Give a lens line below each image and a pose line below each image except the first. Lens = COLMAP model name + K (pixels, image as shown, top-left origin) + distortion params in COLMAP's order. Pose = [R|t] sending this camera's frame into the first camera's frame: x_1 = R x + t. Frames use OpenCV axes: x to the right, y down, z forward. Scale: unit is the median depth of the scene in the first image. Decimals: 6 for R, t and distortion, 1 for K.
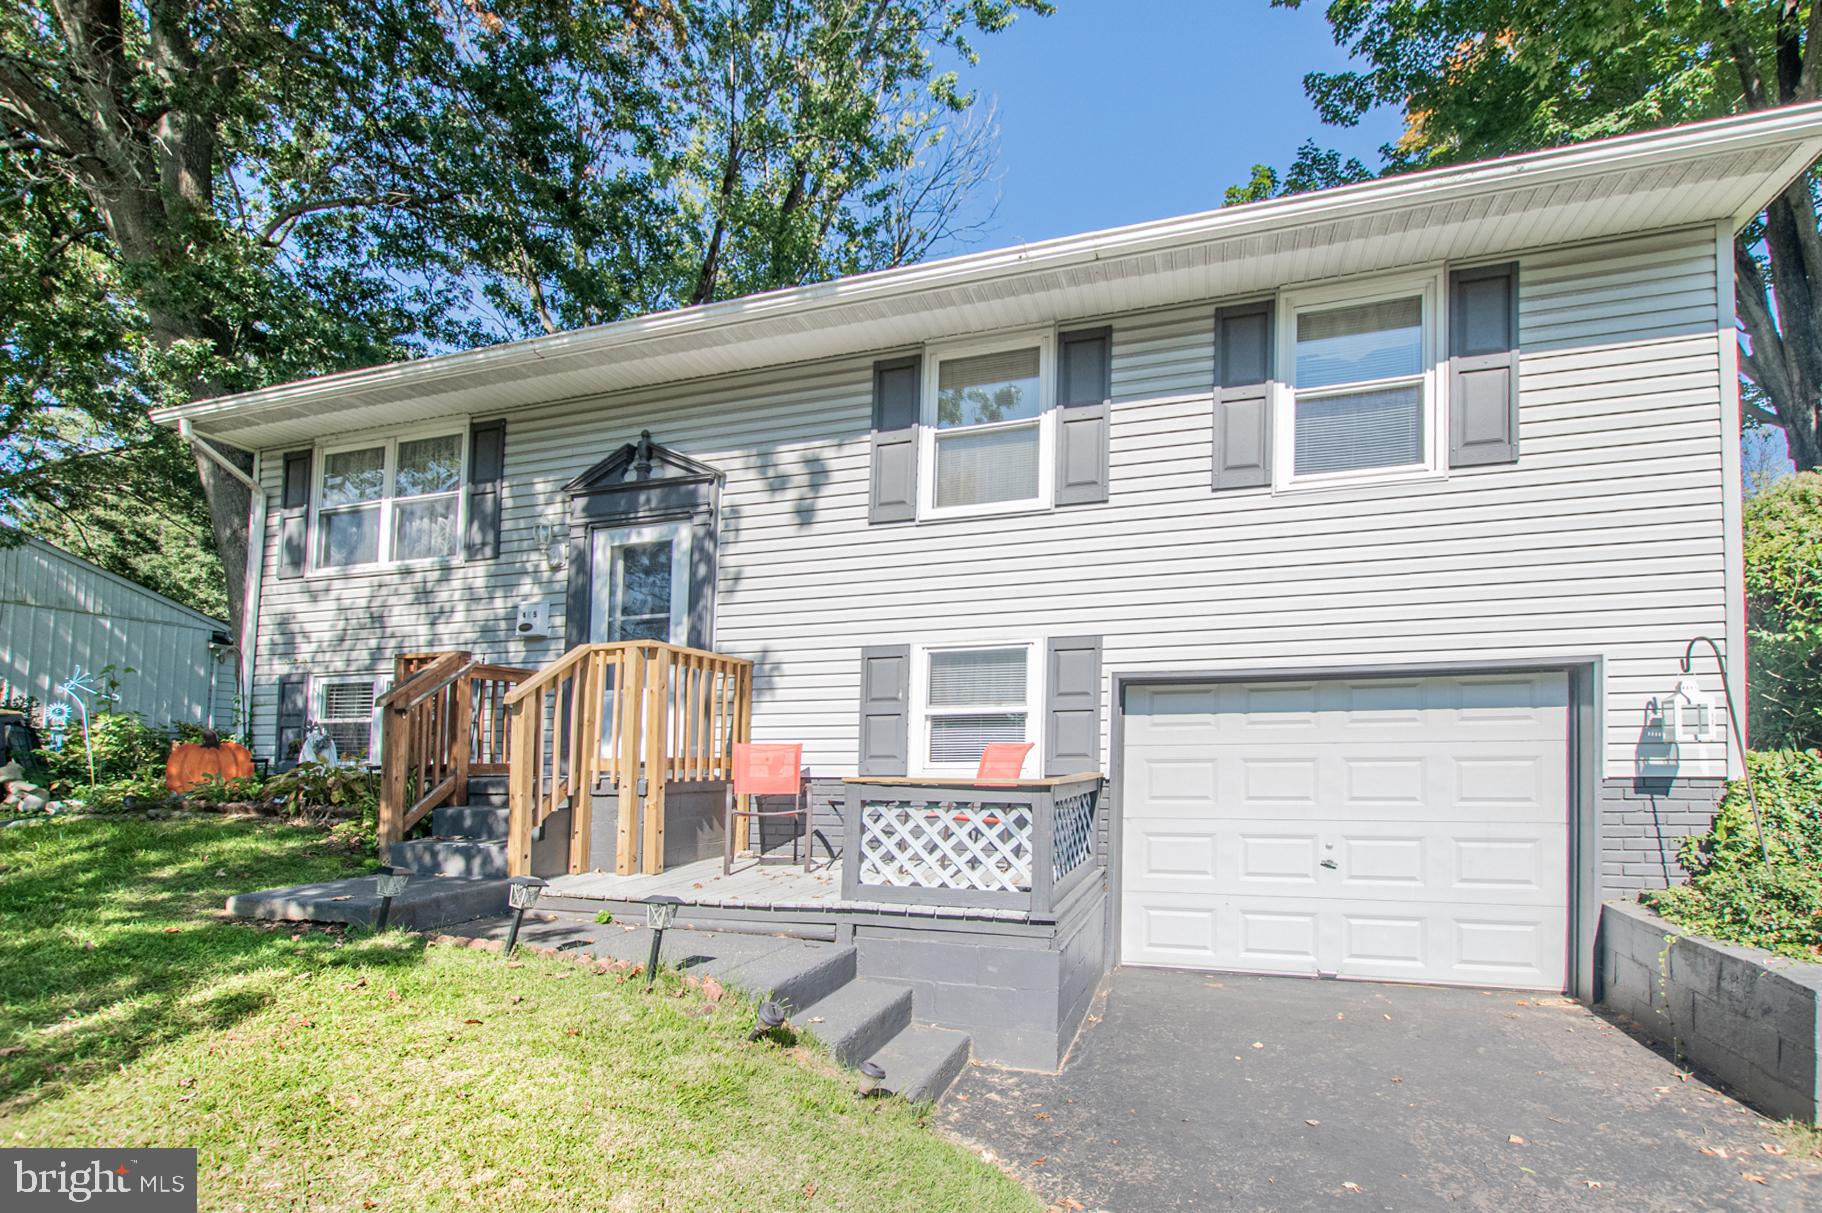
lens RADIAL K [[809.9, 0, 895.8], [0, 809.9, 735.9], [0, 0, 1]] dist [-0.010187, 0.000692]
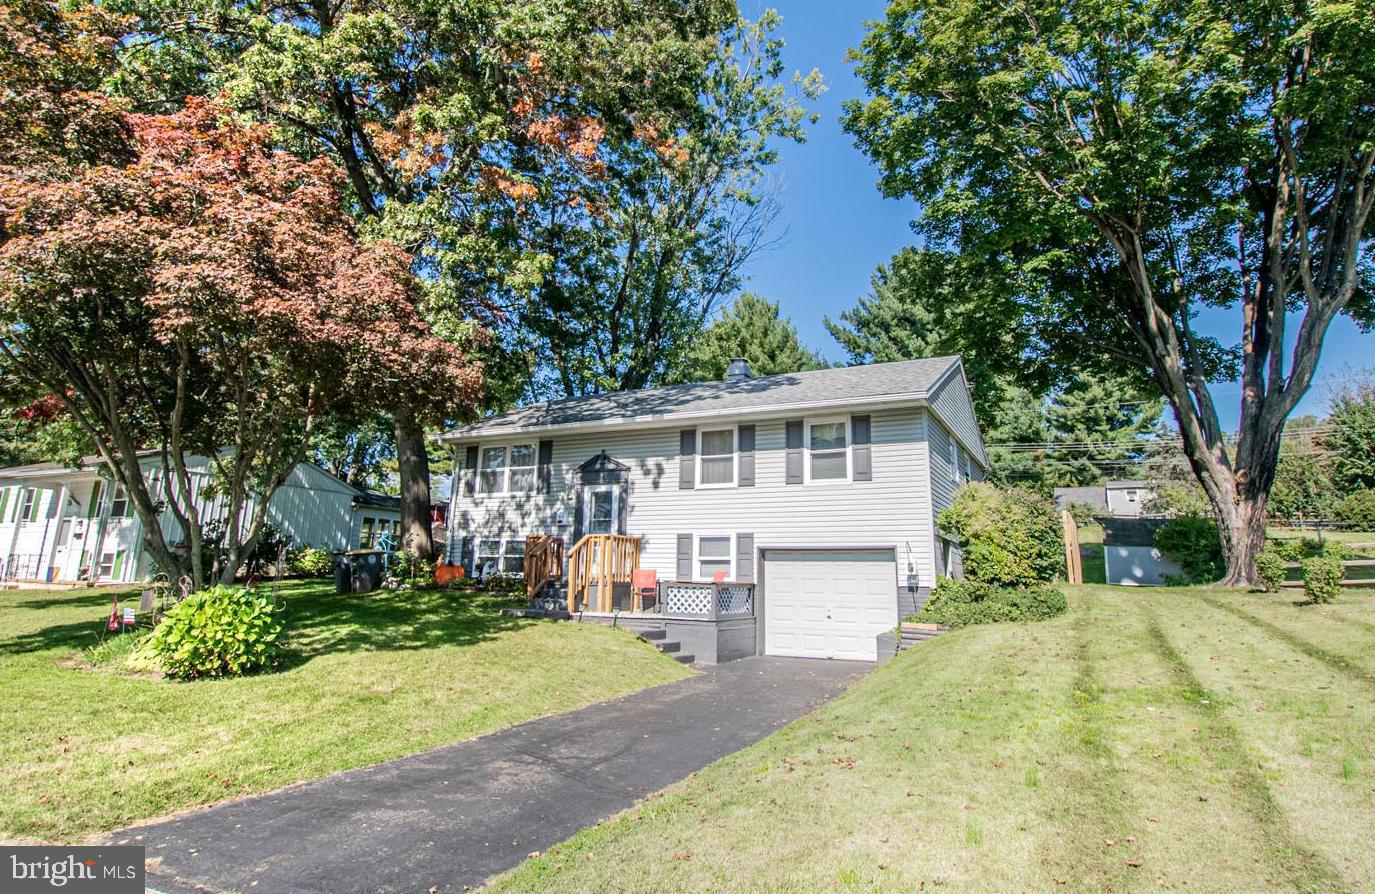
lens RADIAL K [[809.9, 0, 662.3], [0, 809.9, 386.8], [0, 0, 1]] dist [-0.011859, 0.002485]
pose [[0.972550, -0.035939, -0.229901, 0.513603], [-0.008465, 0.981882, -0.189302, -0.071291], [0.232539, 0.186052, 0.954626, -1.581880]]
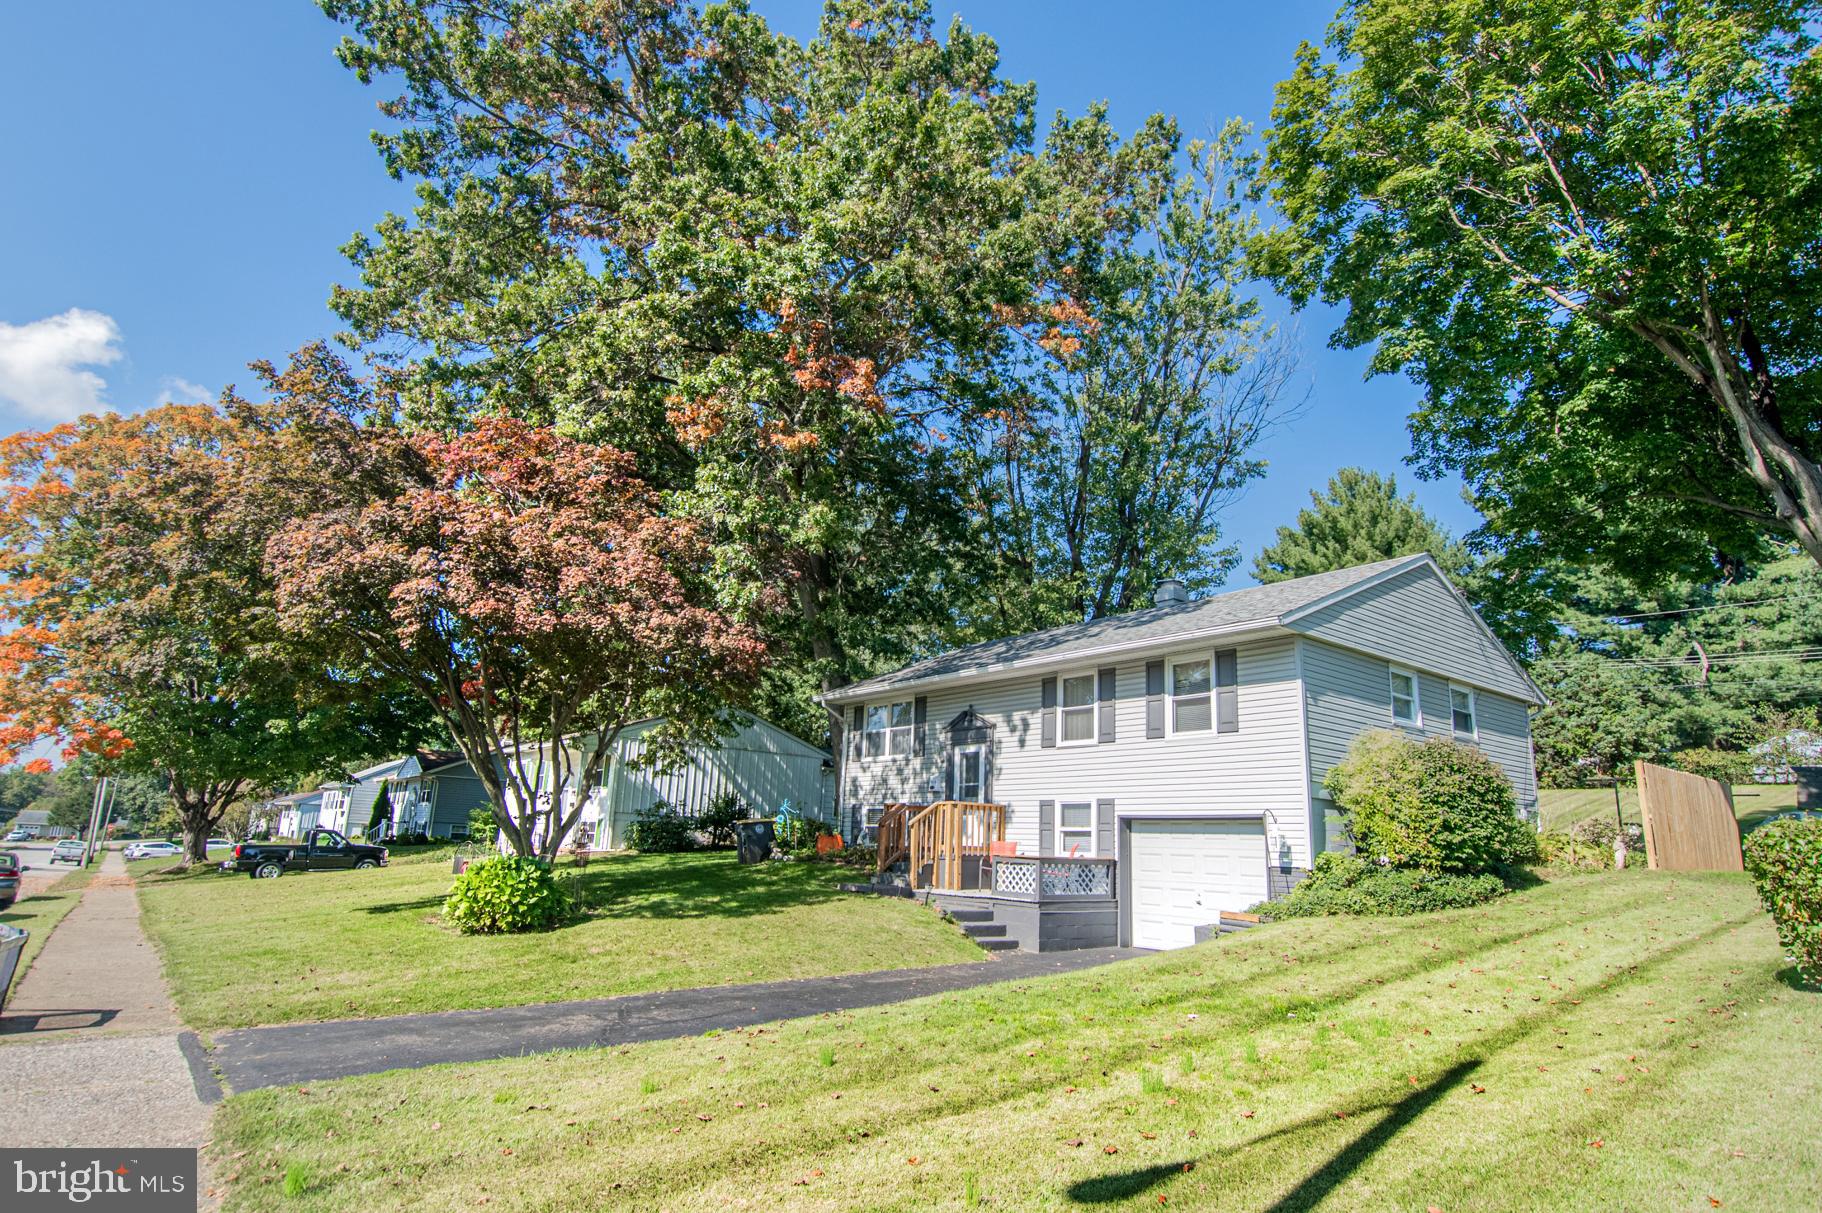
lens RADIAL K [[997.8, 0, 872.9], [0, 997.8, 611.9], [0, 0, 1]] dist [-0.014759, 0.003245]
pose [[0.786095, -0.115399, -0.607238, 1.272915], [-0.002965, 0.981702, -0.190399, -0.085538], [0.618099, 0.151472, 0.771369, -1.476162]]
